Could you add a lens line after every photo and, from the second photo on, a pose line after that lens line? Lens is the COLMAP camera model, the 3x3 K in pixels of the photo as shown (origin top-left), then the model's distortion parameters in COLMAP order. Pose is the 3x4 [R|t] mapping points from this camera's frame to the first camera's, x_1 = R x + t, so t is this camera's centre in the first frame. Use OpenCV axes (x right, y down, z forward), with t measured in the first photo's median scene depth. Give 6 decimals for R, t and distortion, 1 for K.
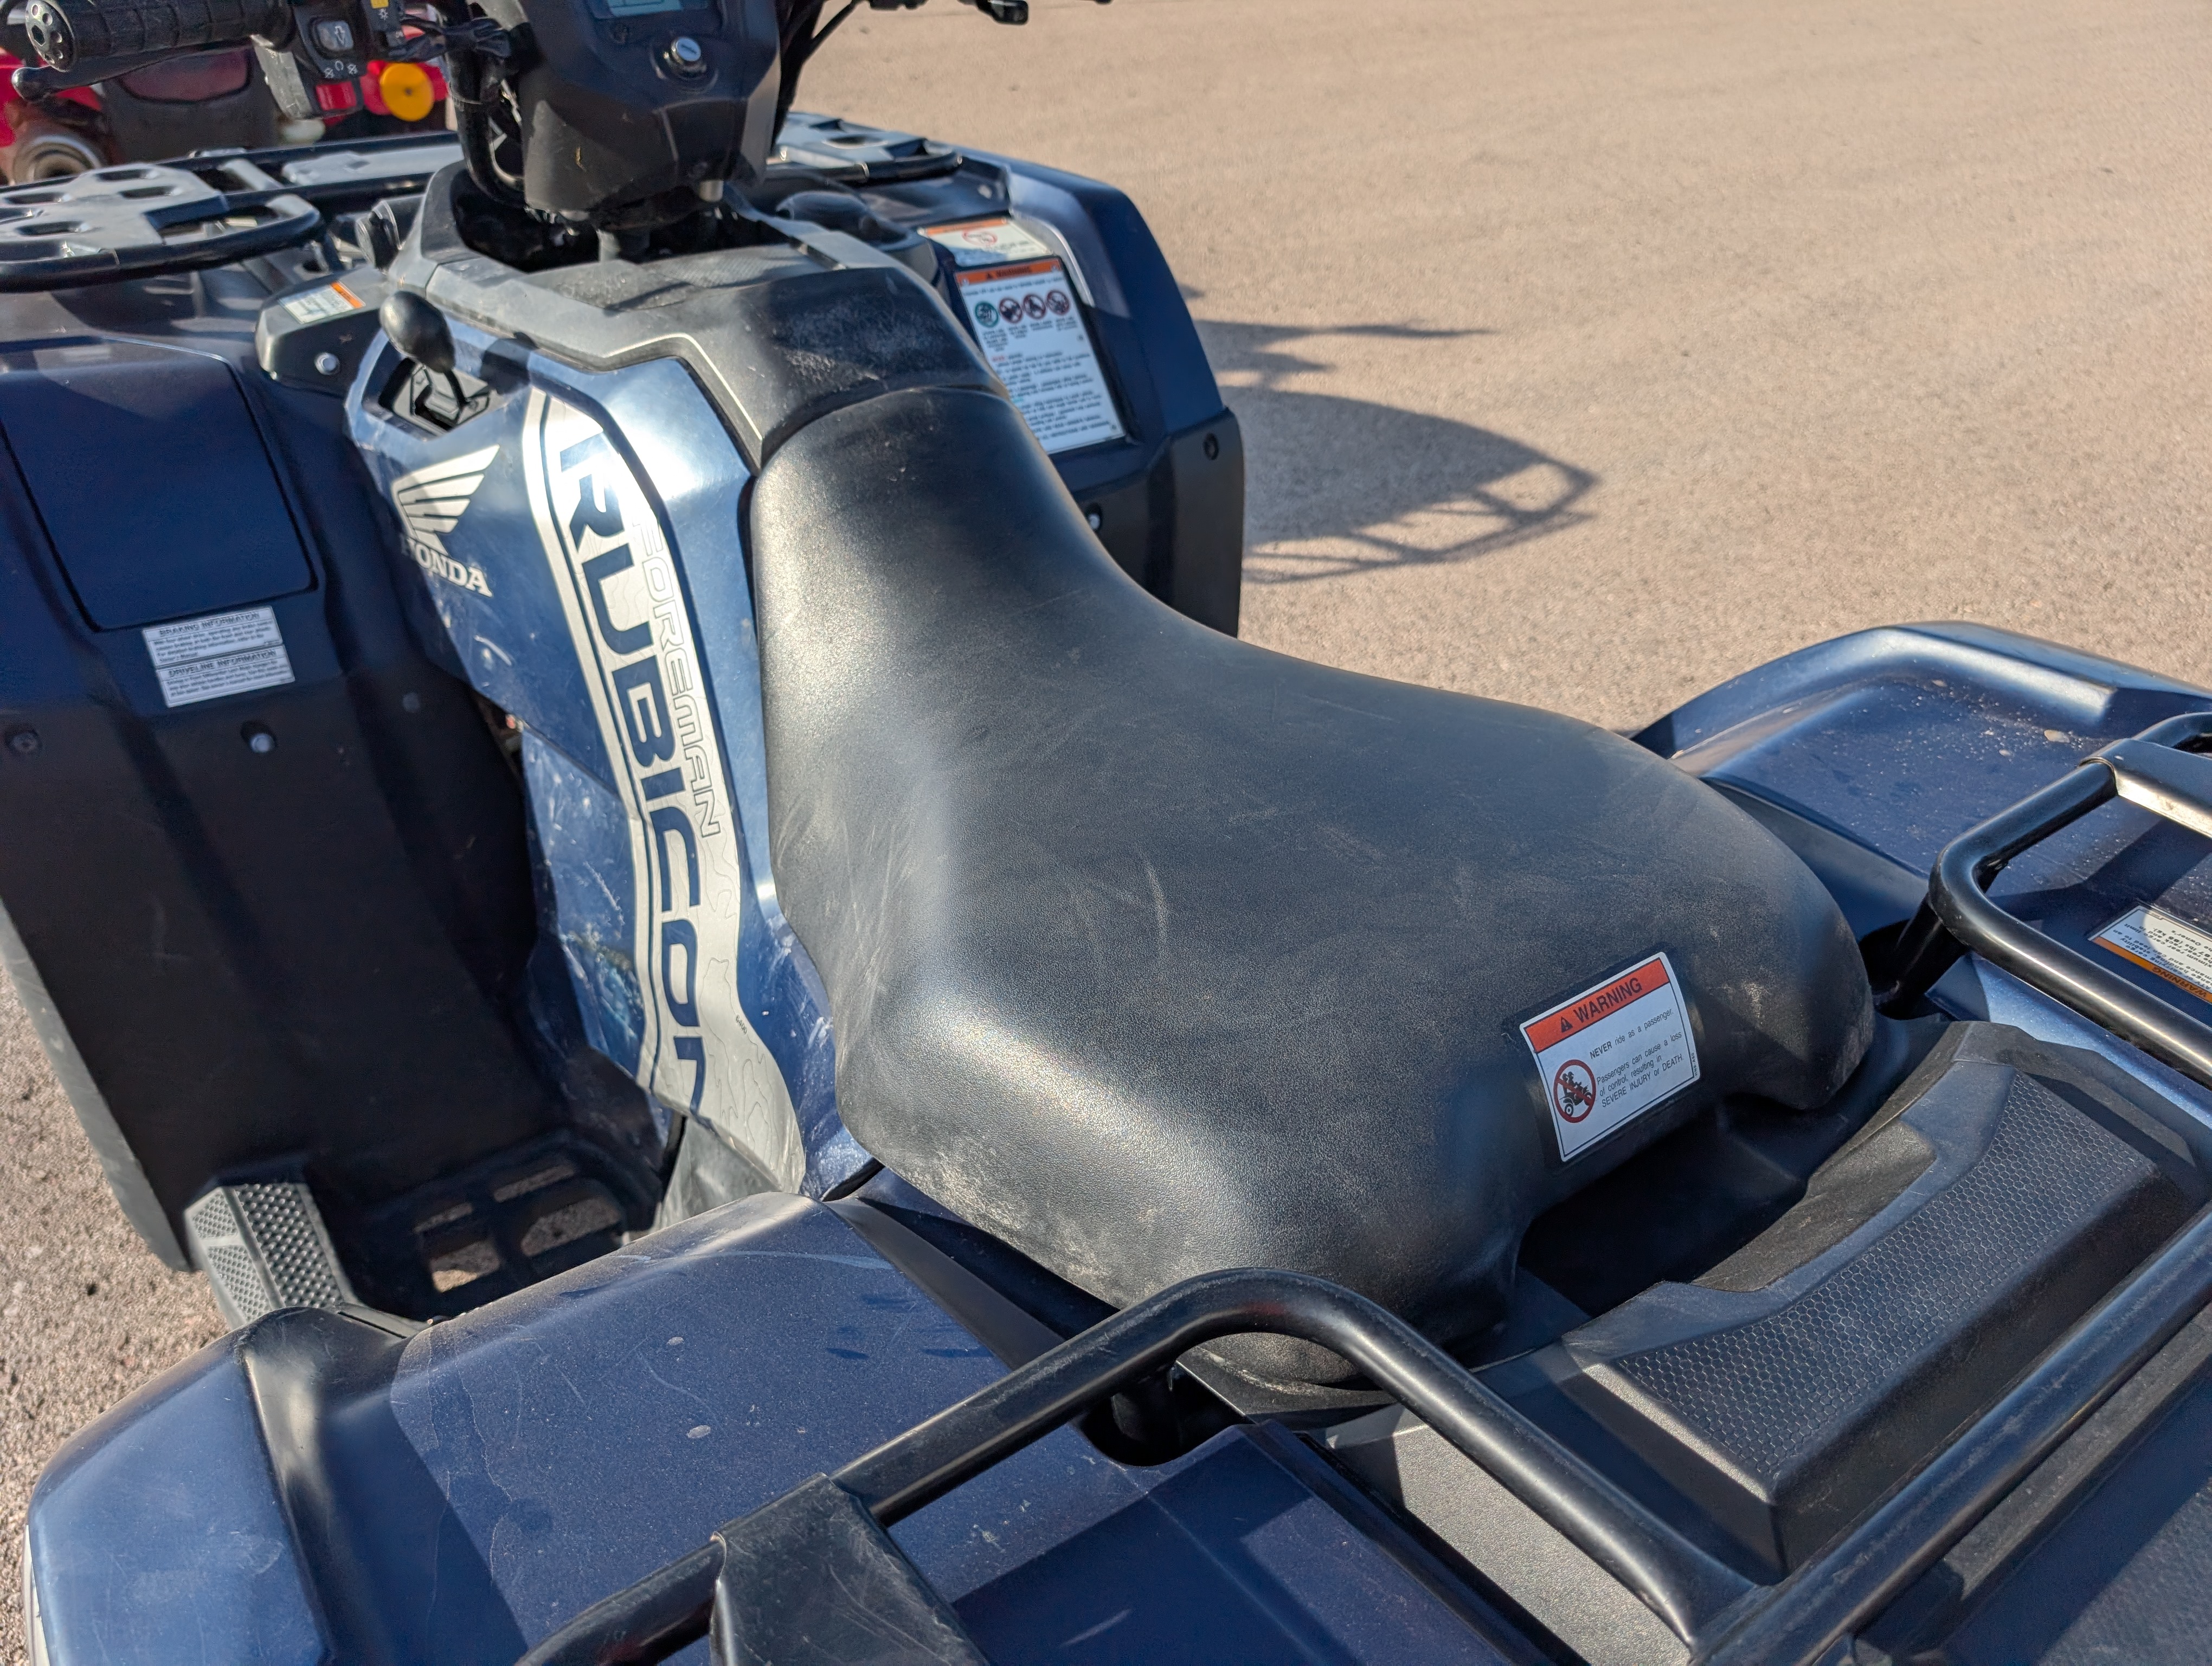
lens RADIAL K [[1547.4, 0, 1084.7], [0, 1547.4, 839.9], [0, 0, 1]] dist [0.022174, -0.024606]
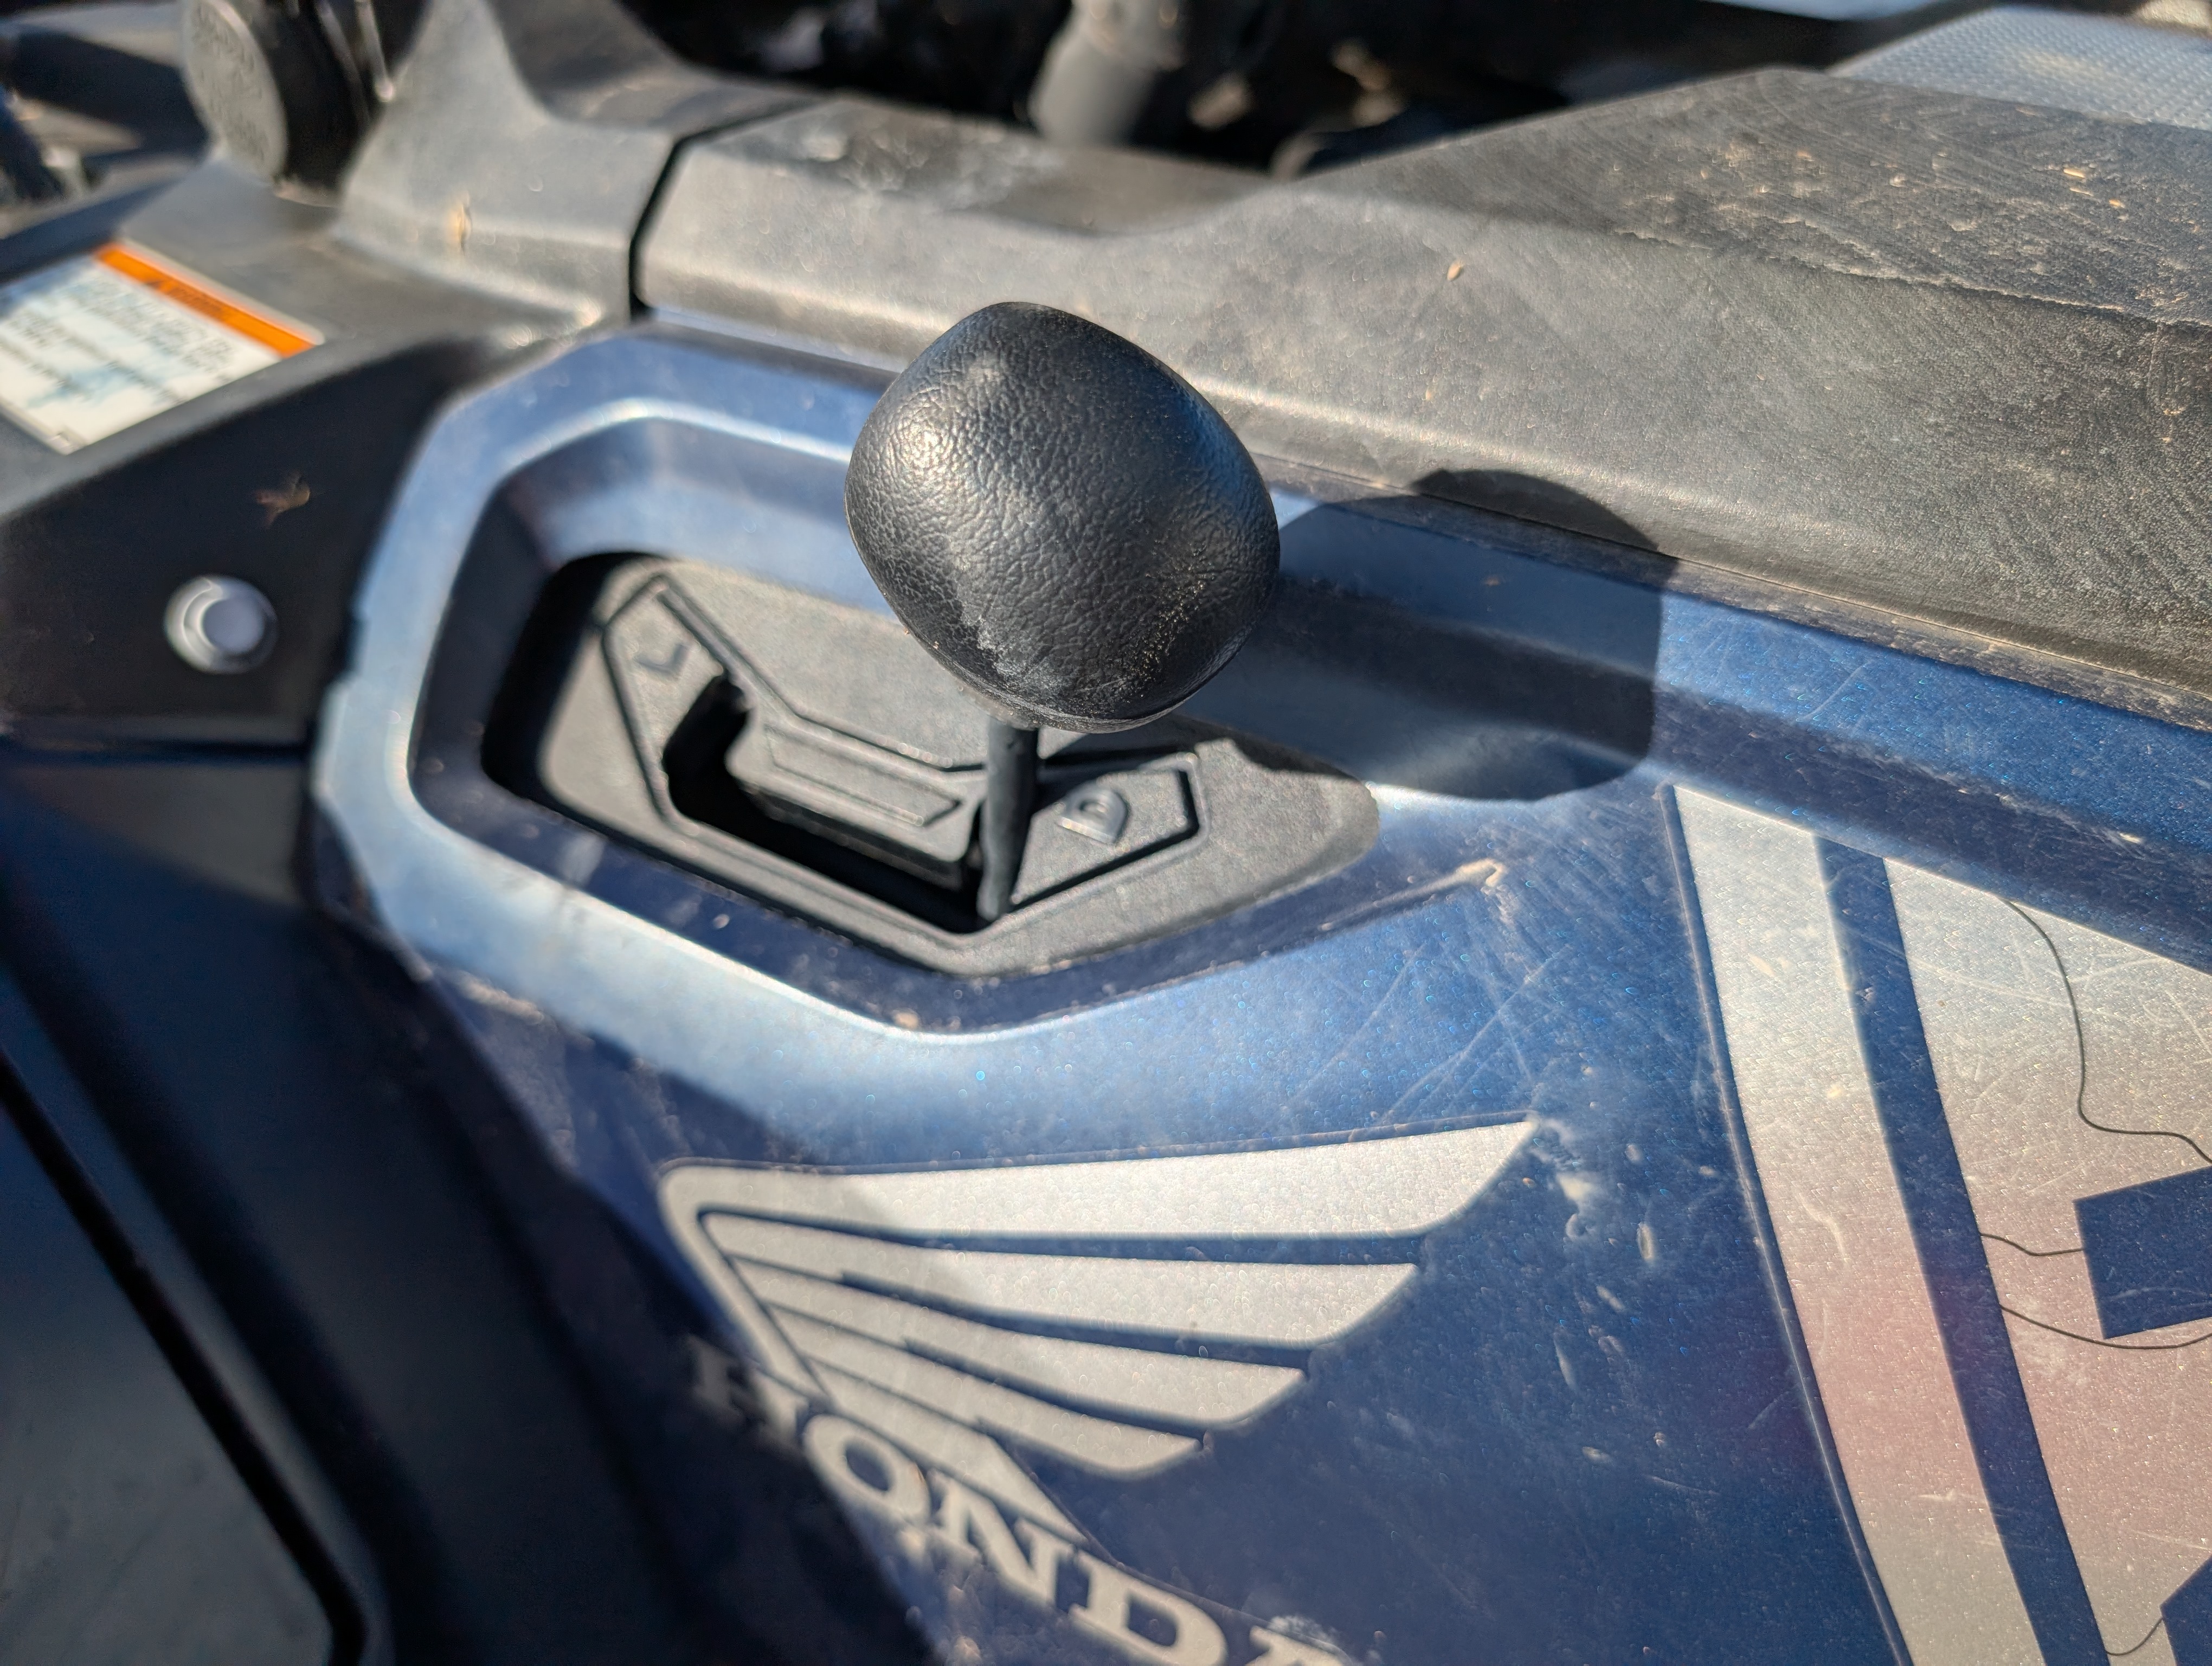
lens RADIAL K [[1547.4, 0, 1103.9], [0, 1547.4, 834.5], [0, 0, 1]] dist [0.022174, -0.024606]
pose [[0.967228, -0.133951, 0.215702, -0.423844], [0.118561, 0.989486, 0.082829, -0.285110], [-0.224529, -0.054540, 0.972940, 0.771354]]
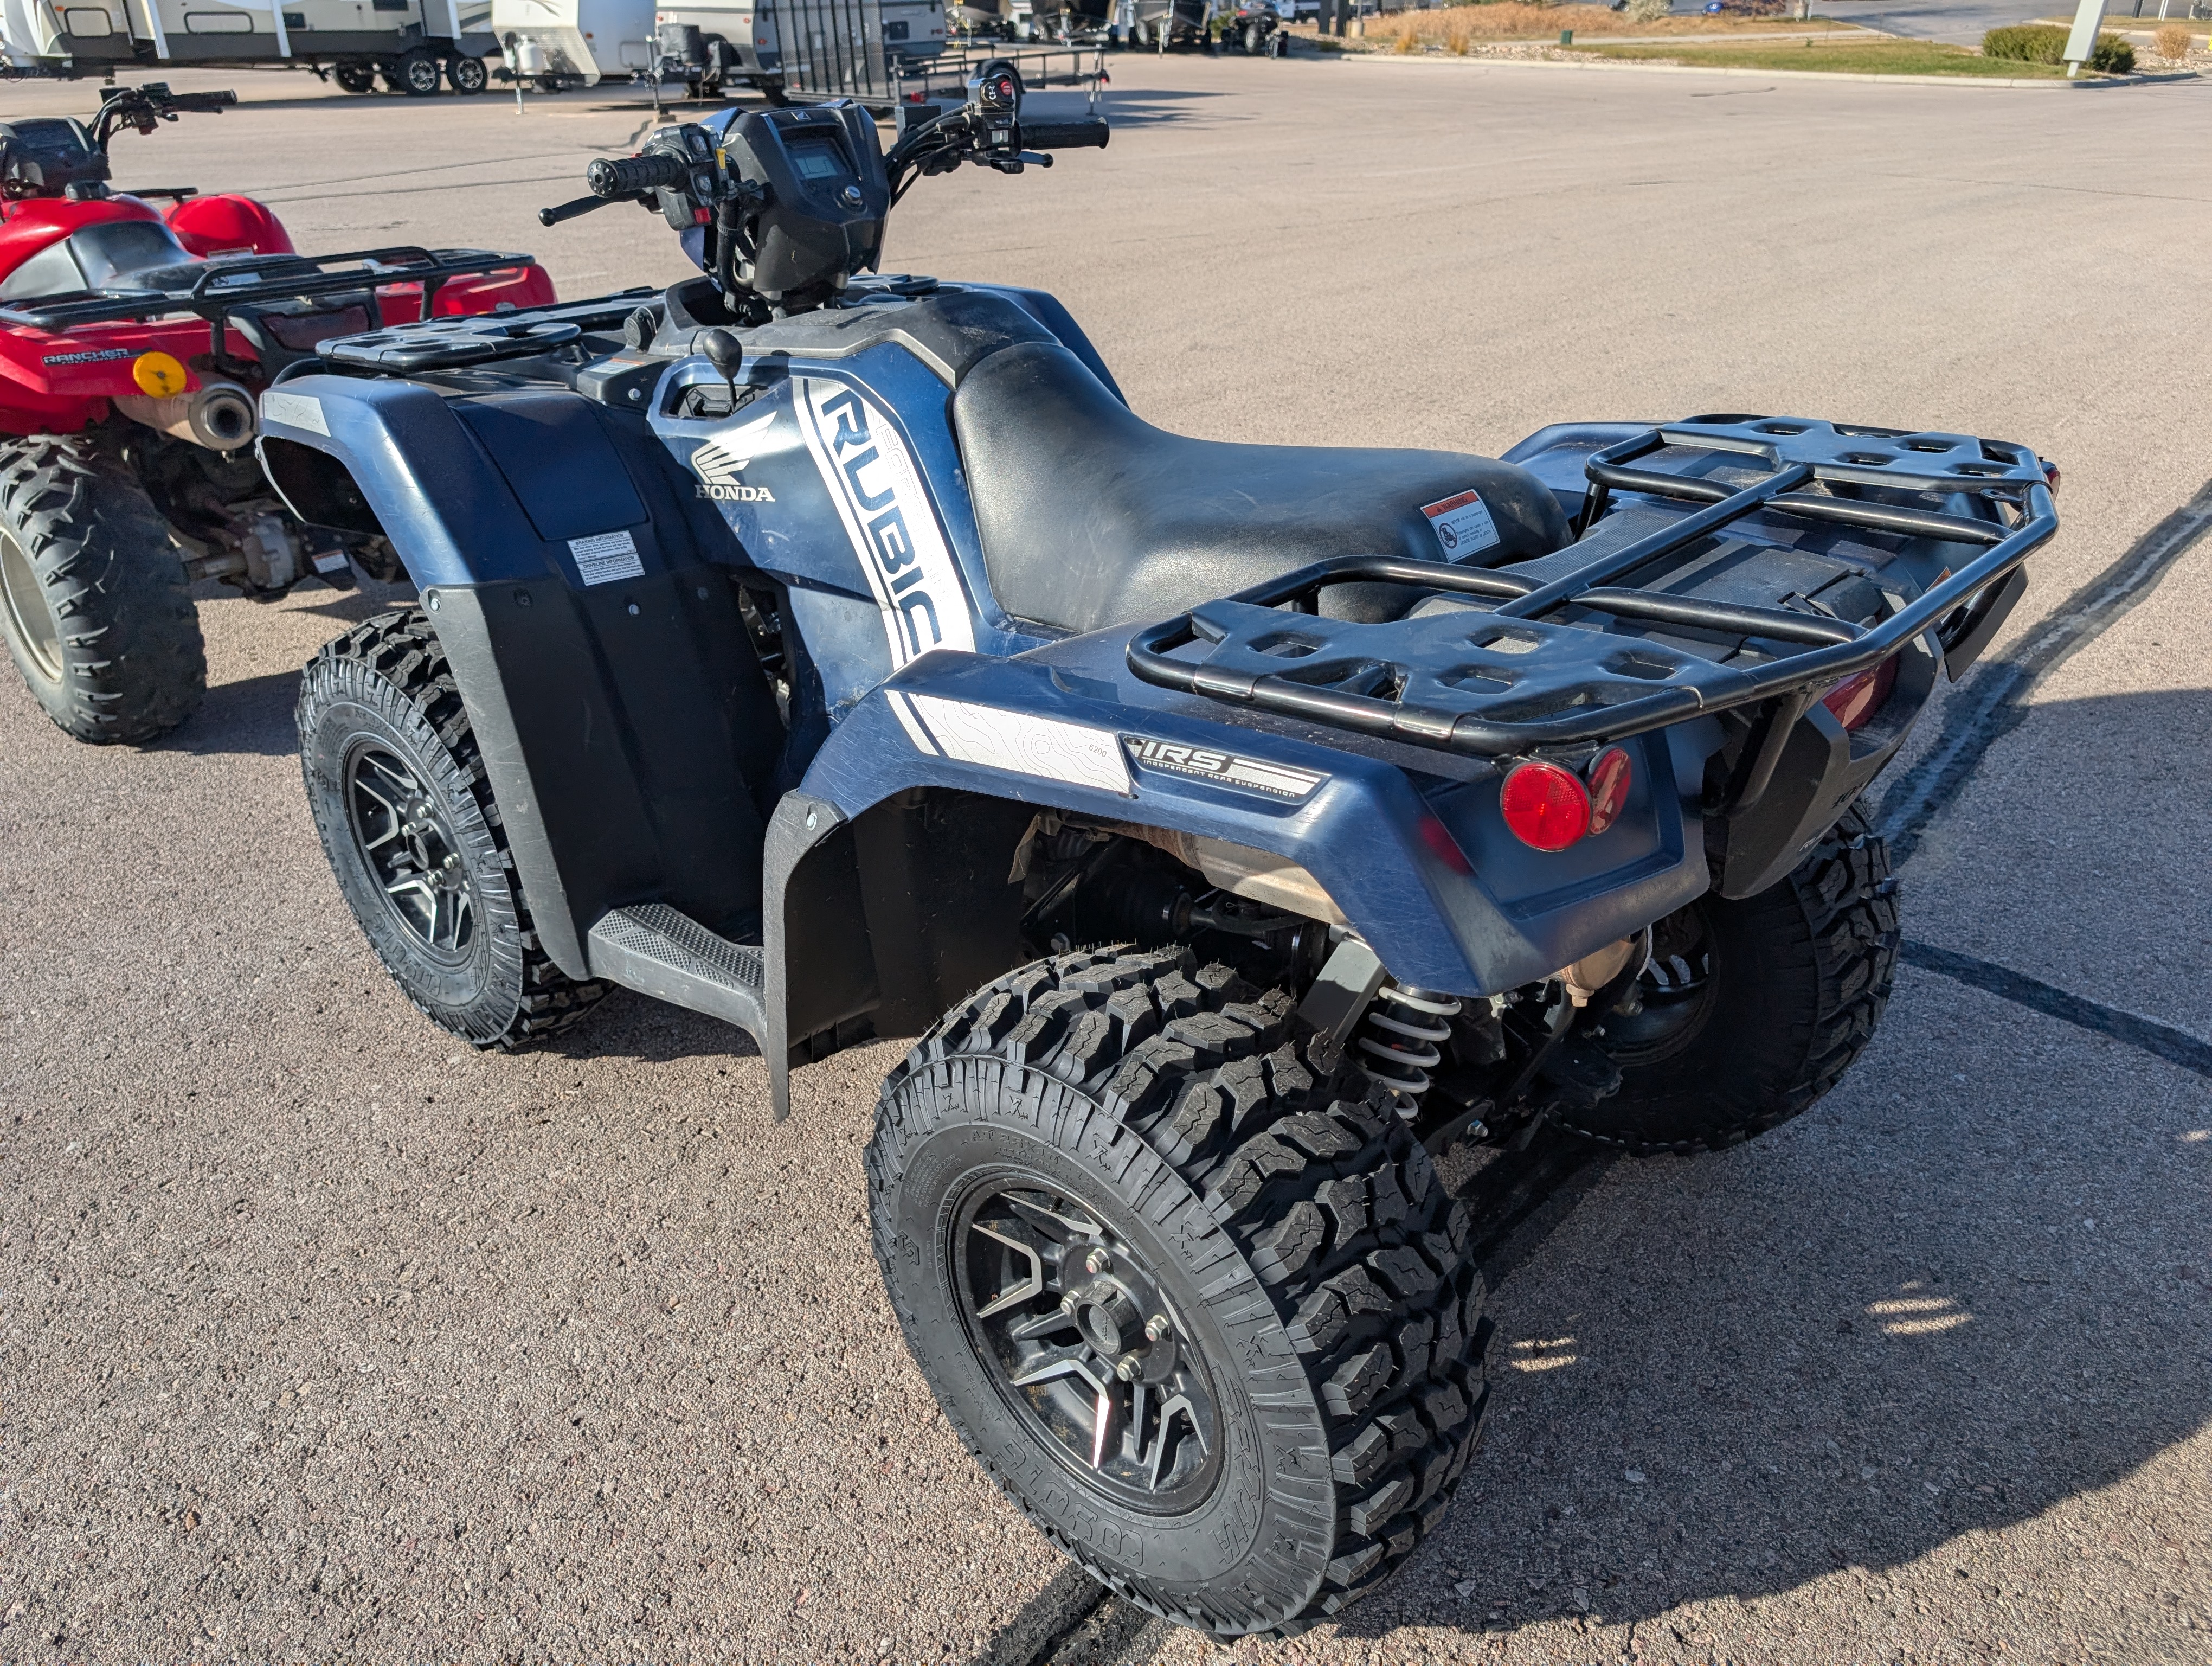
lens RADIAL K [[1547.4, 0, 1068.1], [0, 1547.4, 853.0], [0, 0, 1]] dist [0.022174, -0.024606]
pose [[0.980393, -0.134045, 0.144438, -0.345198], [0.153318, 0.979349, -0.131790, 0.463545], [-0.123789, 0.151351, 0.980698, -0.604185]]
